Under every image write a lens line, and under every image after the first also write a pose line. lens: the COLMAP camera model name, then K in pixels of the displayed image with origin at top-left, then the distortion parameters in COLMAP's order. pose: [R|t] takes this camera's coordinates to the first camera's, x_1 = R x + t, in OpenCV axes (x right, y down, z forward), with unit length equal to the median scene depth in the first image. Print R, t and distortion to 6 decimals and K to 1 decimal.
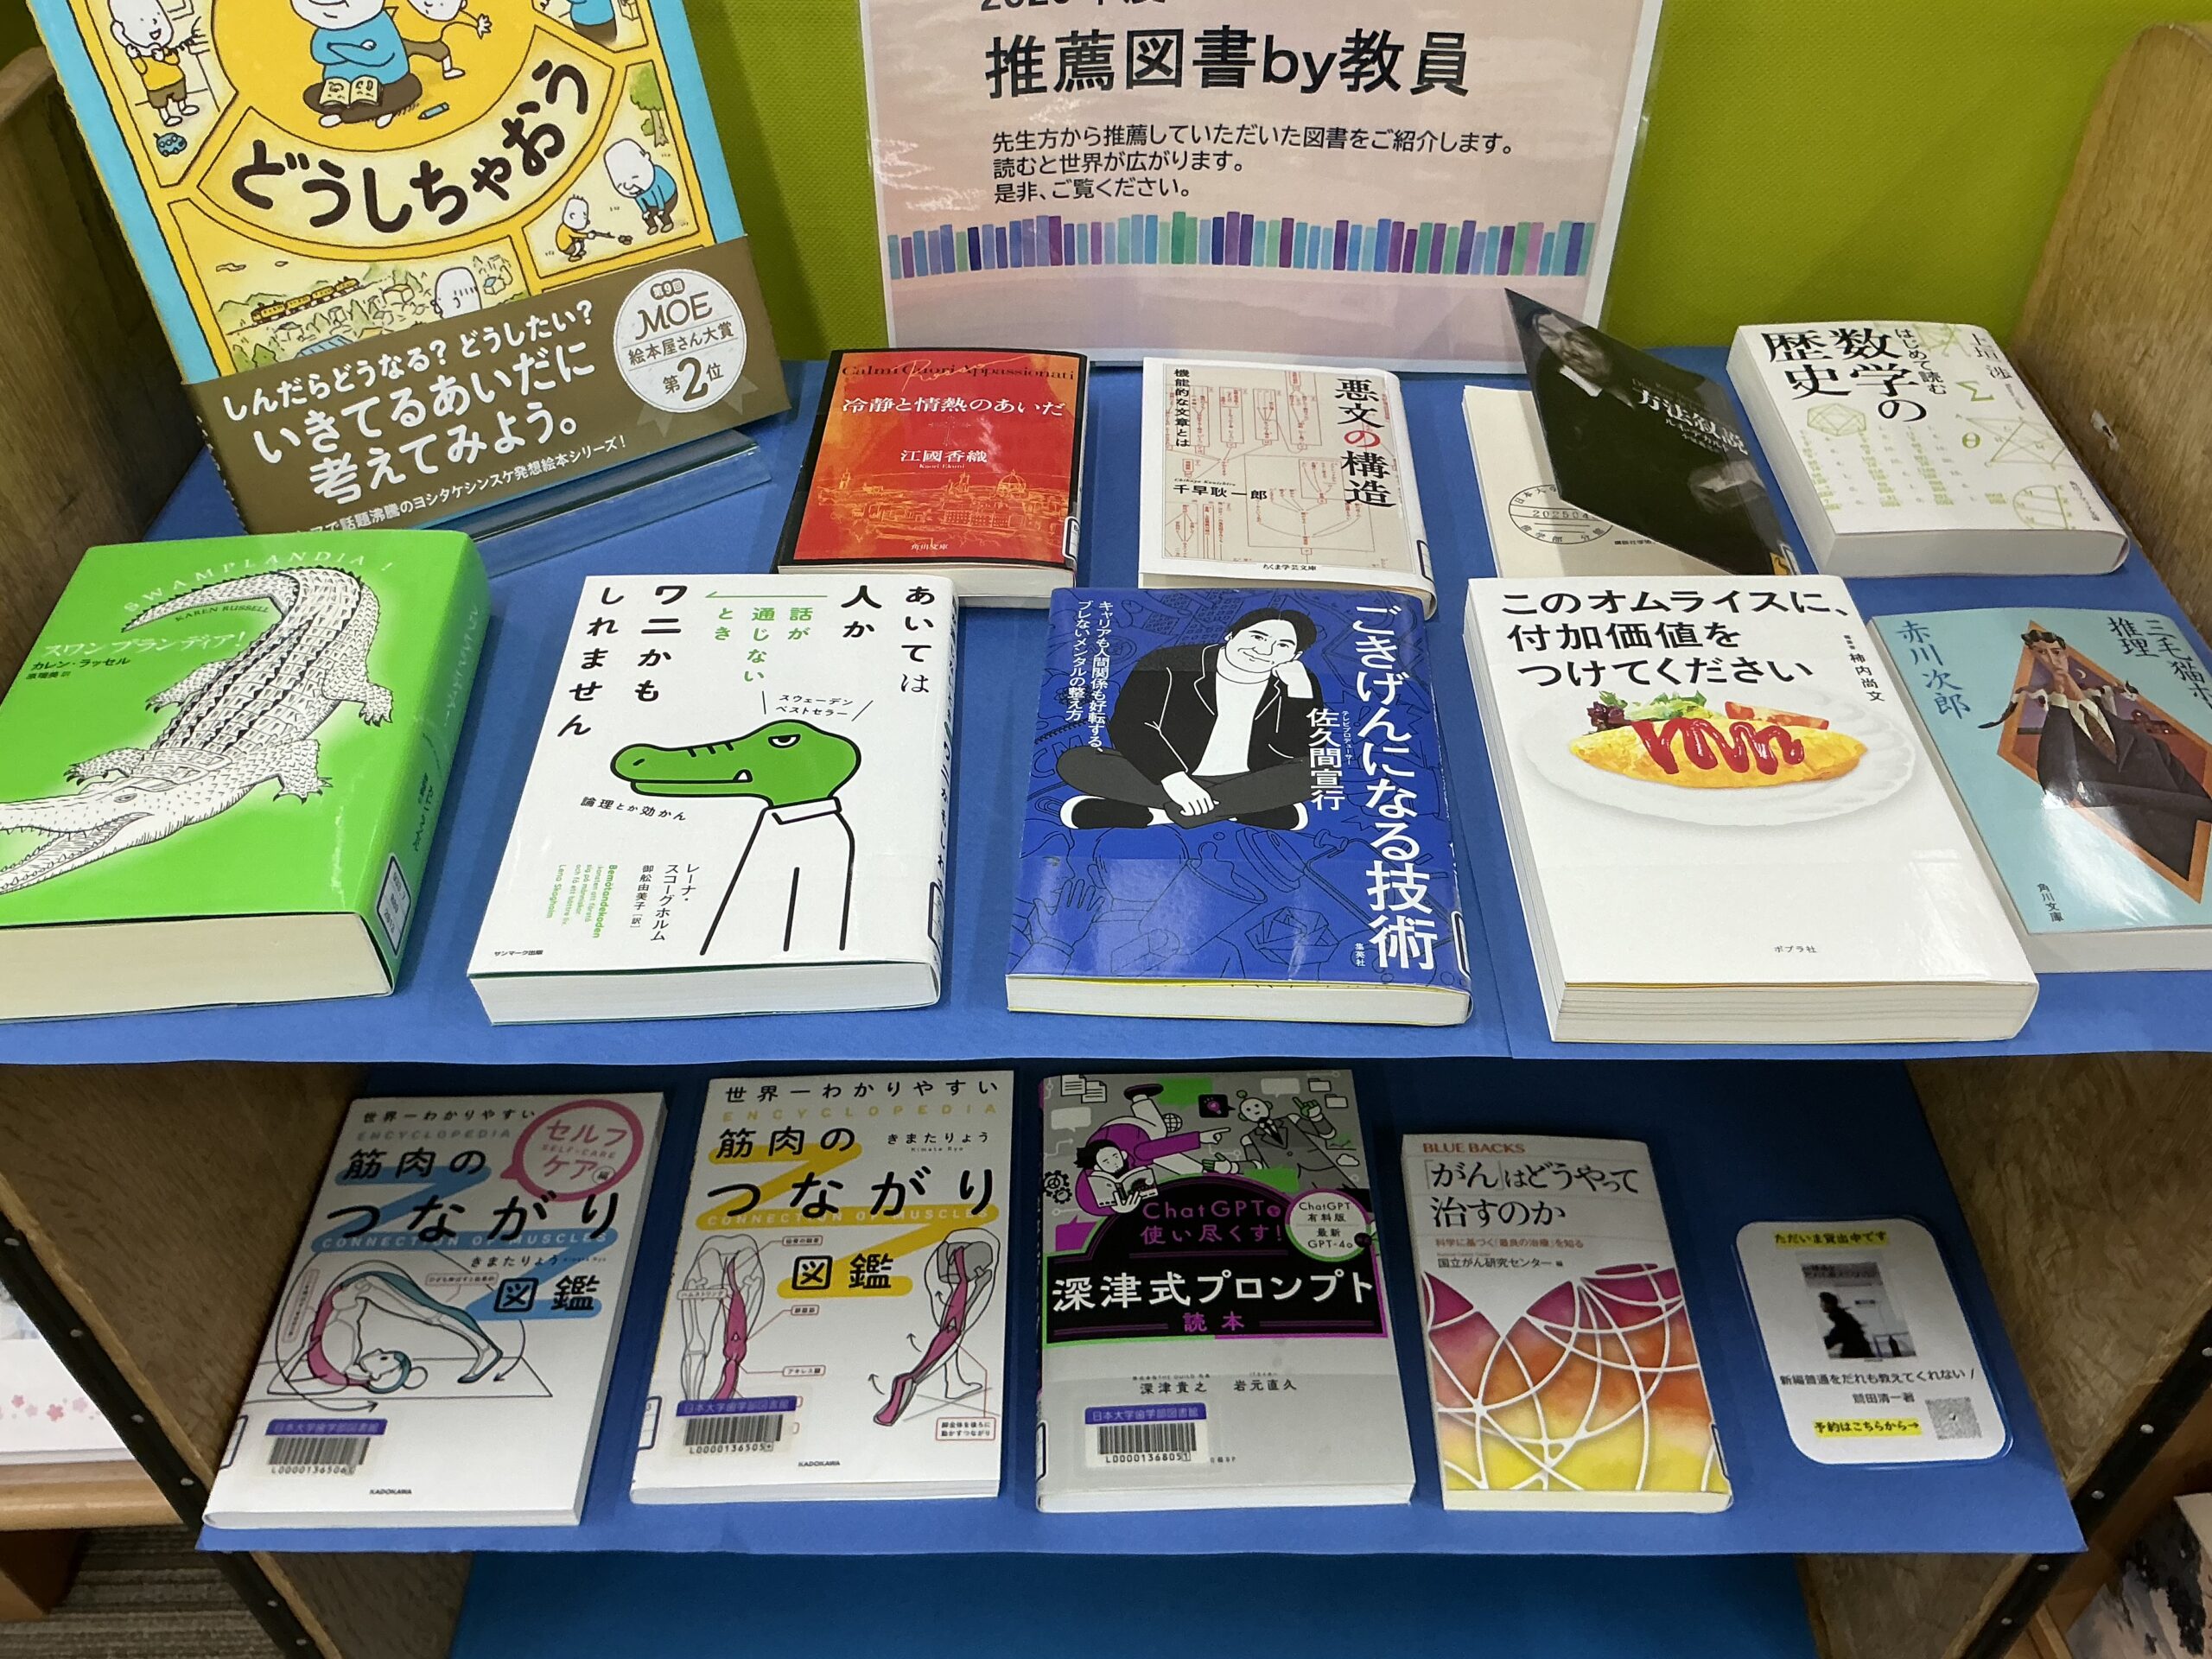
lens RADIAL K [[1811.6, 0, 1106.0], [0, 1811.6, 829.5], [0, 0, 1]] dist [0.124569, -0.266263]
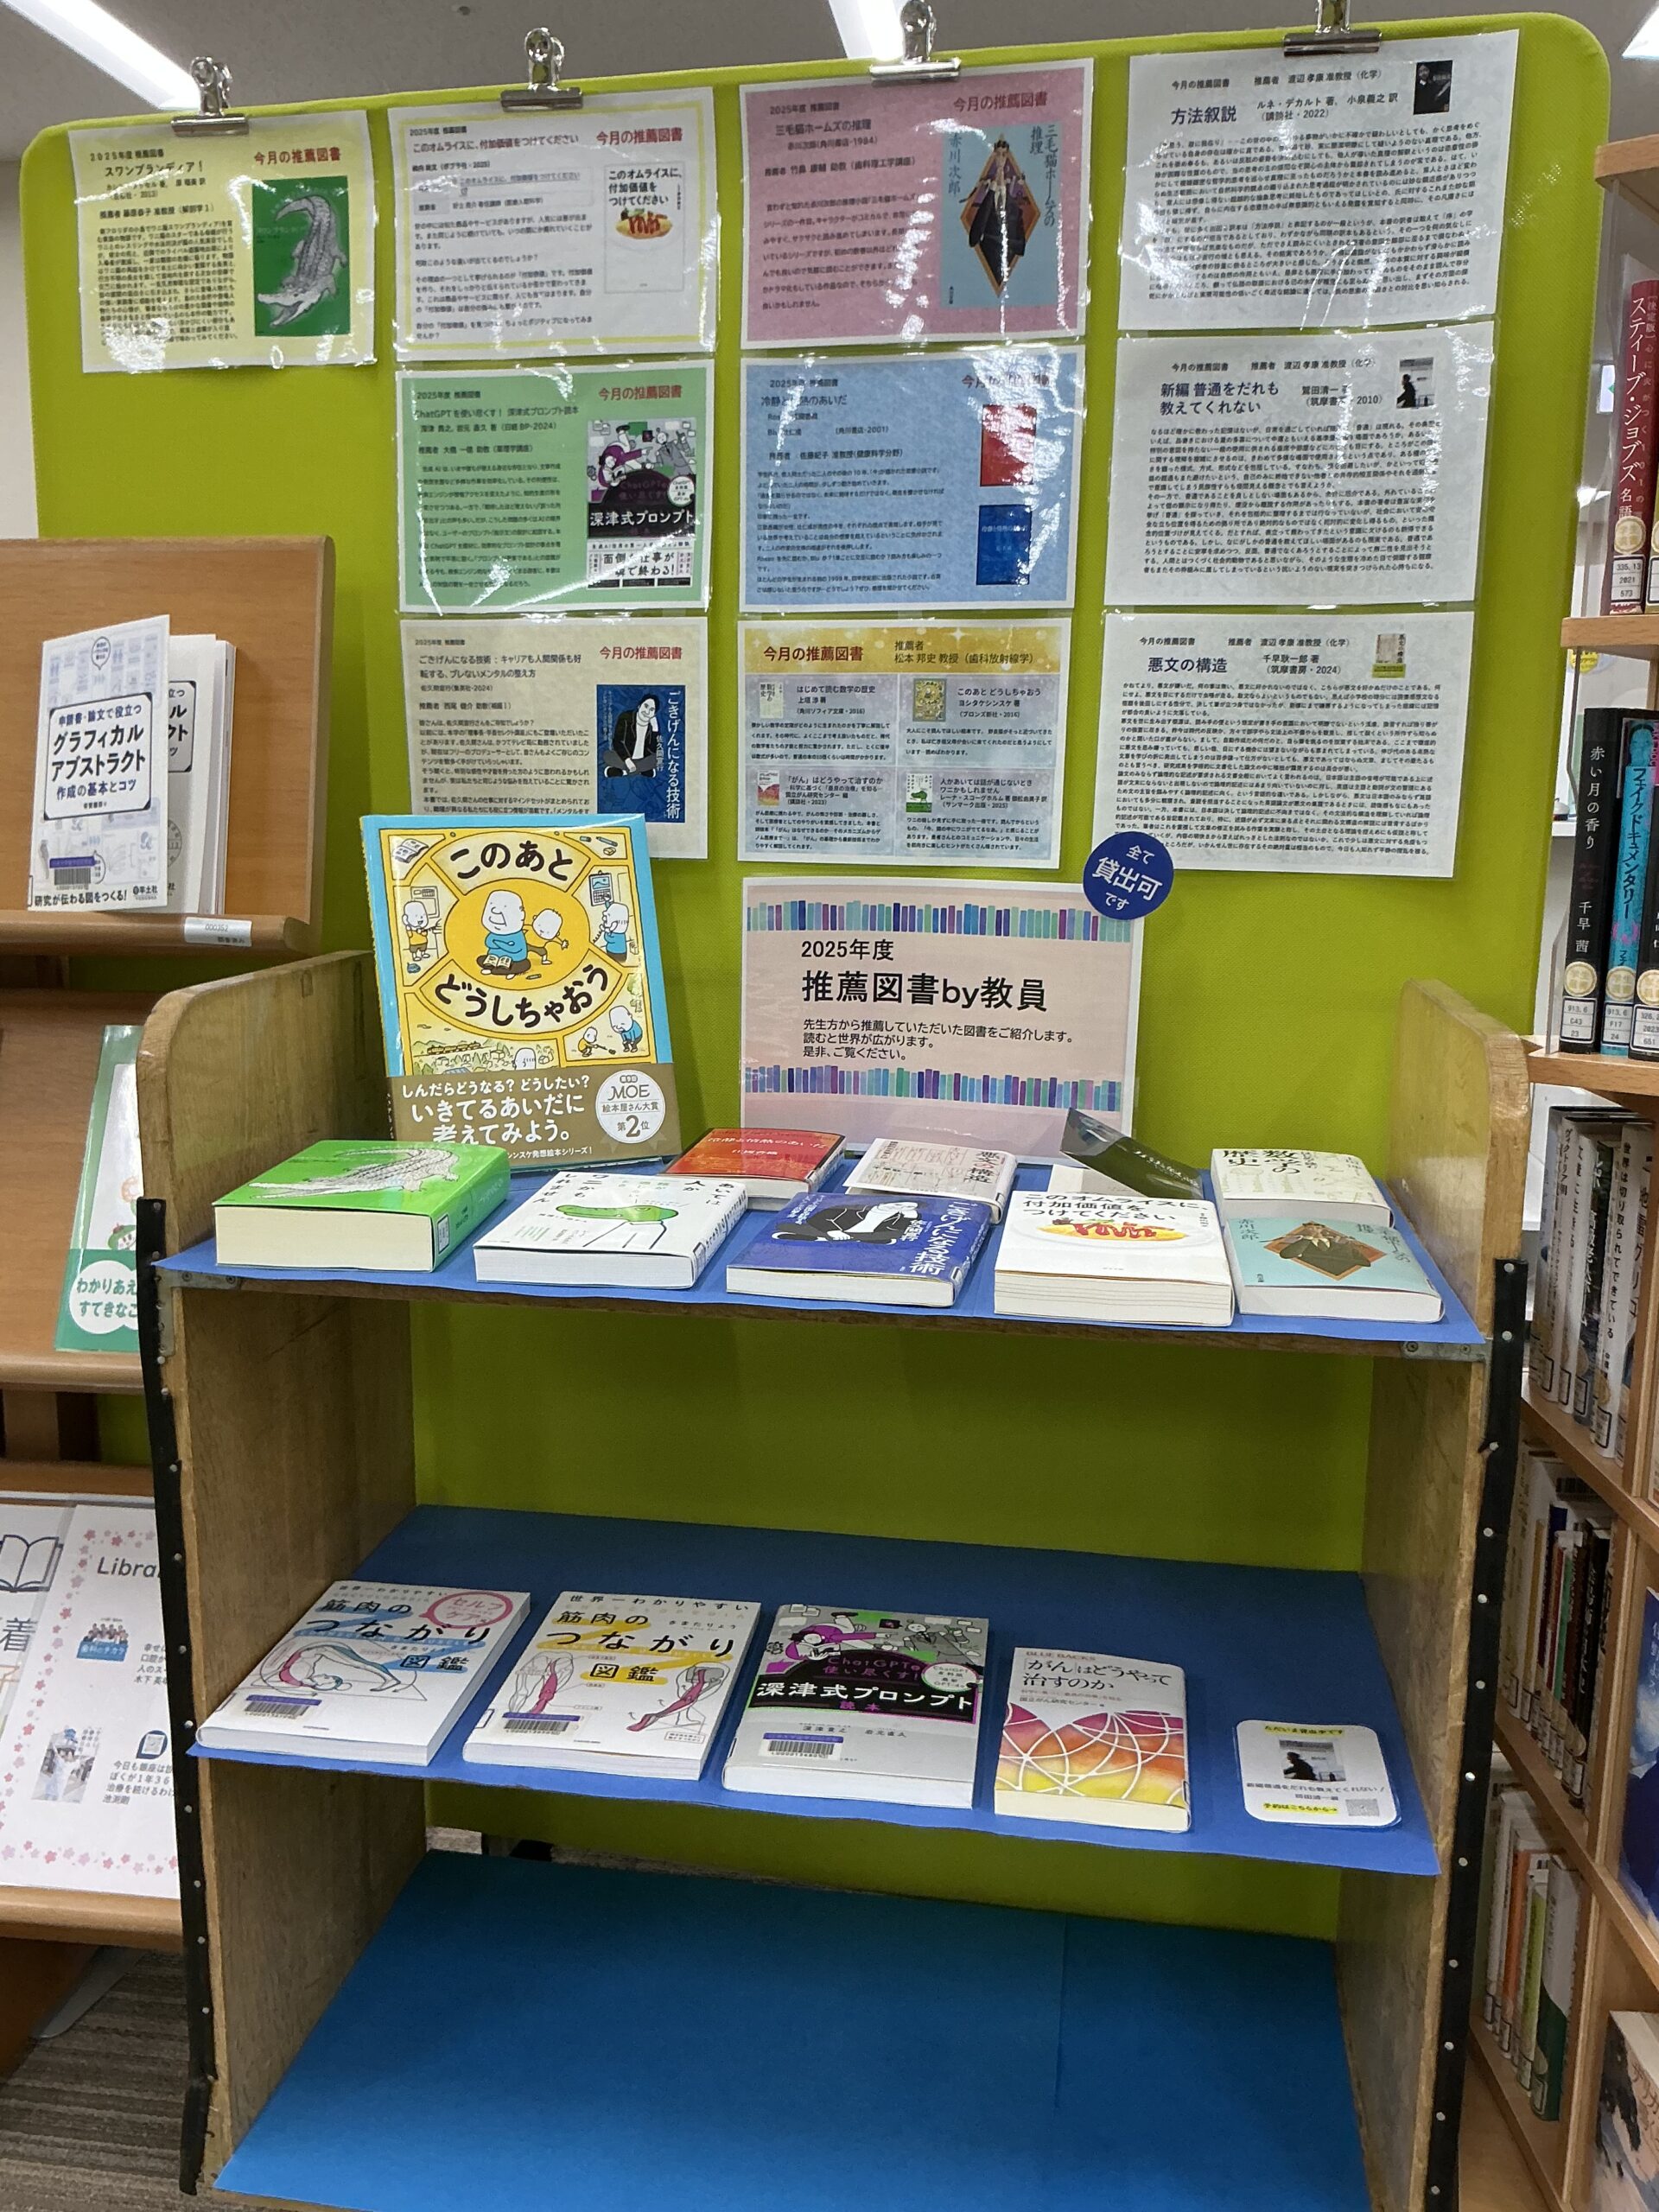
lens RADIAL K [[1811.6, 0, 835.4], [0, 1811.6, 1151.3], [0, 0, 1]] dist [0.124569, -0.266263]
pose [[0.988721, 0.053825, -0.139761, 0.240637], [-0.118988, 0.849019, -0.514790, 0.707495], [0.090951, 0.525614, 0.845847, -0.541676]]
